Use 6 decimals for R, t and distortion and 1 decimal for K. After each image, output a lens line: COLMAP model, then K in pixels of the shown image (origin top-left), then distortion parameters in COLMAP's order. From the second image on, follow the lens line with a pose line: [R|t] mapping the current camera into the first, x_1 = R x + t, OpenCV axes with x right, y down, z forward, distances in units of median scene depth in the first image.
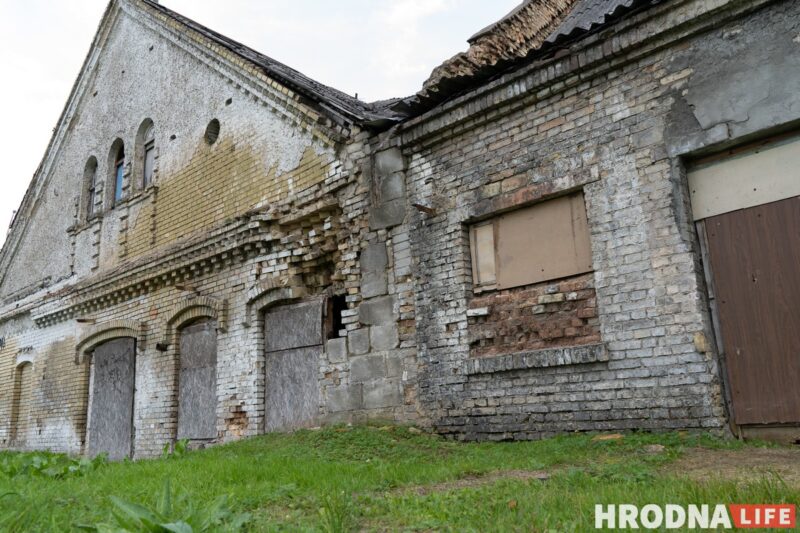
lens RADIAL K [[639.4, 0, 400.8], [0, 639.4, 266.8], [0, 0, 1]] dist [0.001162, -0.006892]
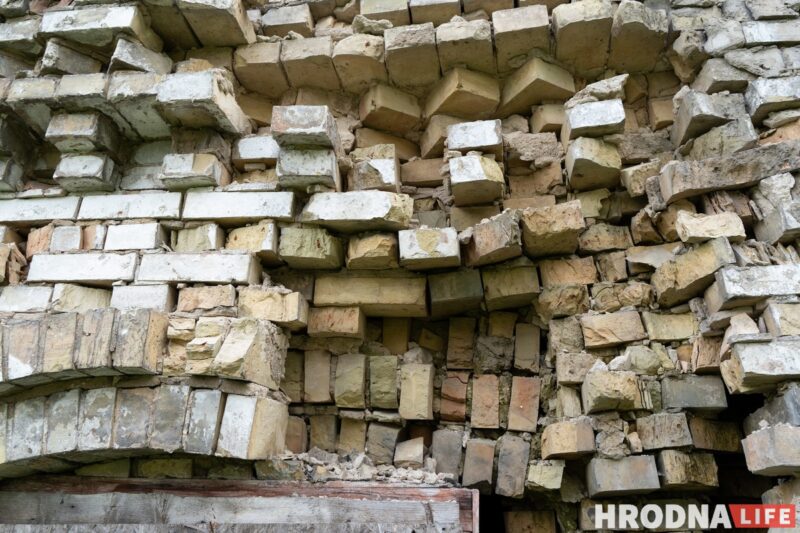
lens RADIAL K [[639.4, 0, 399.9], [0, 639.4, 266.4], [0, 0, 1]] dist [0.001162, -0.006892]
pose [[0.819147, 0.320872, 0.475436, -0.225784], [-0.173171, 0.928557, -0.328319, 0.049126], [-0.546818, 0.186610, 0.816190, 0.829002]]
